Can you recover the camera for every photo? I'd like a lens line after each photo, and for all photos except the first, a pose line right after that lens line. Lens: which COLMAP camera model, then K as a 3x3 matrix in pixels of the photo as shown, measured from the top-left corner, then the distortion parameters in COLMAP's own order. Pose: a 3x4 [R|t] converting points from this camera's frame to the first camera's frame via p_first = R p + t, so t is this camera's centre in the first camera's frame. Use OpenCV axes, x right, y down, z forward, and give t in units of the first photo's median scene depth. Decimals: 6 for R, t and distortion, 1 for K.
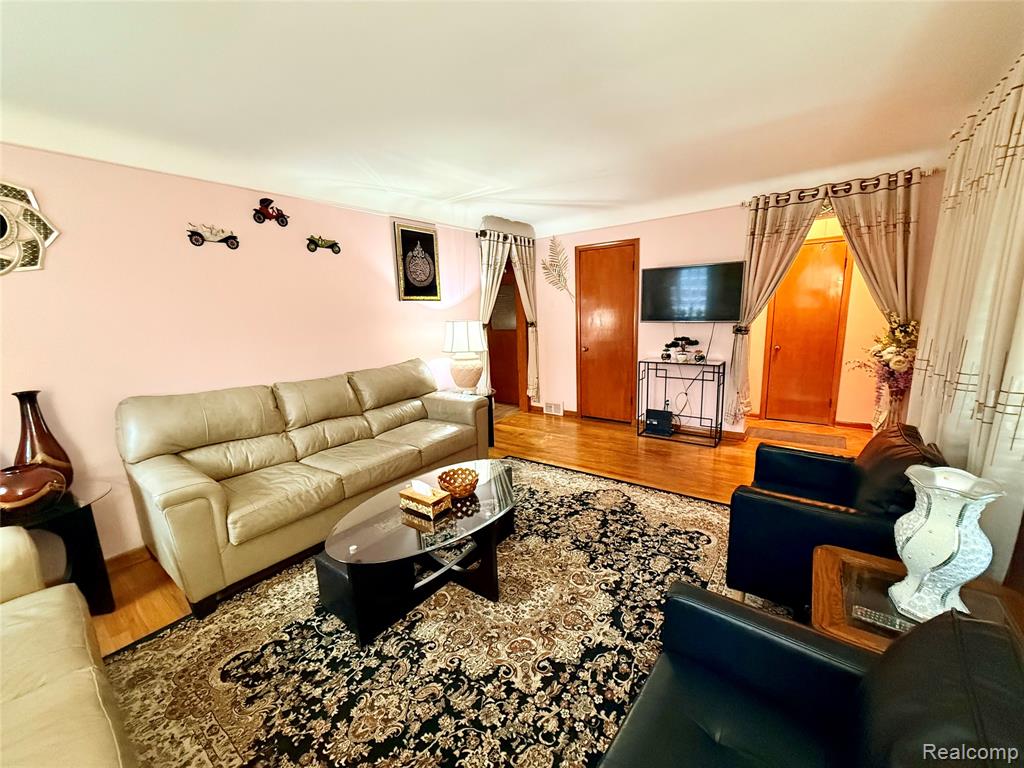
lens RADIAL K [[407.6, 0, 515.5], [0, 407.6, 384.7], [0, 0, 1]] dist [-0.000021, -0.000593]
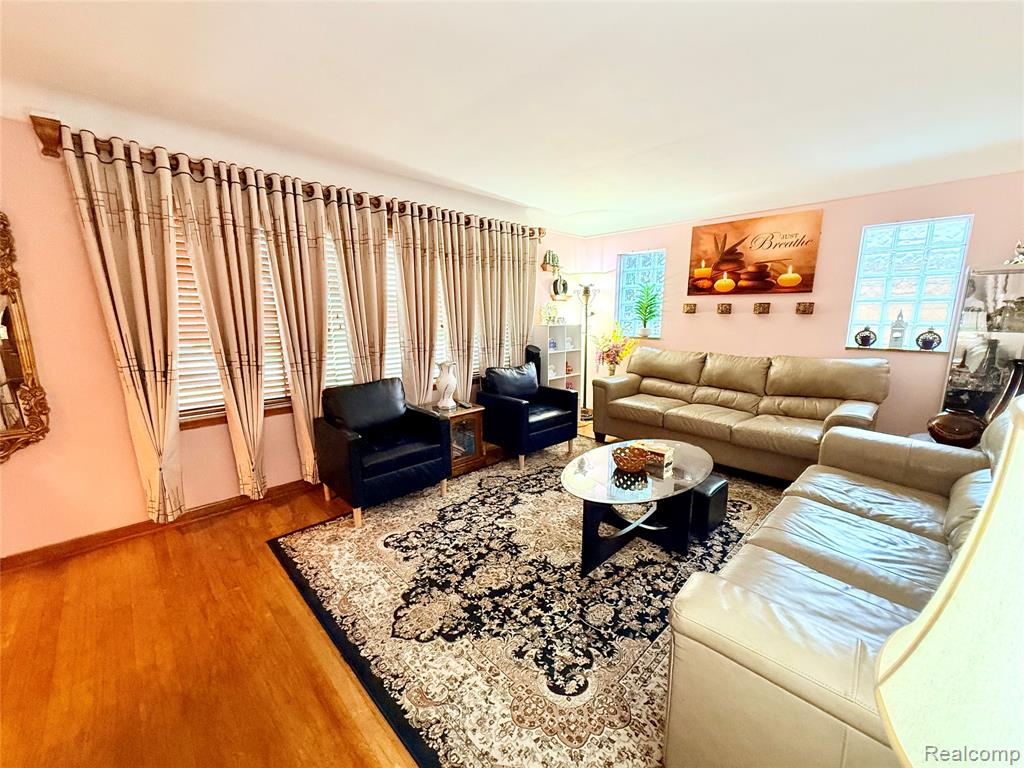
lens RADIAL K [[407.6, 0, 515.5], [0, 407.6, 384.7], [0, 0, 1]] dist [-0.000021, -0.000593]
pose [[-0.987435, 0.007520, 0.157848, -0.004637], [0.063595, 0.933322, 0.353364, -0.299845], [-0.144665, 0.358962, -0.922073, 1.651706]]
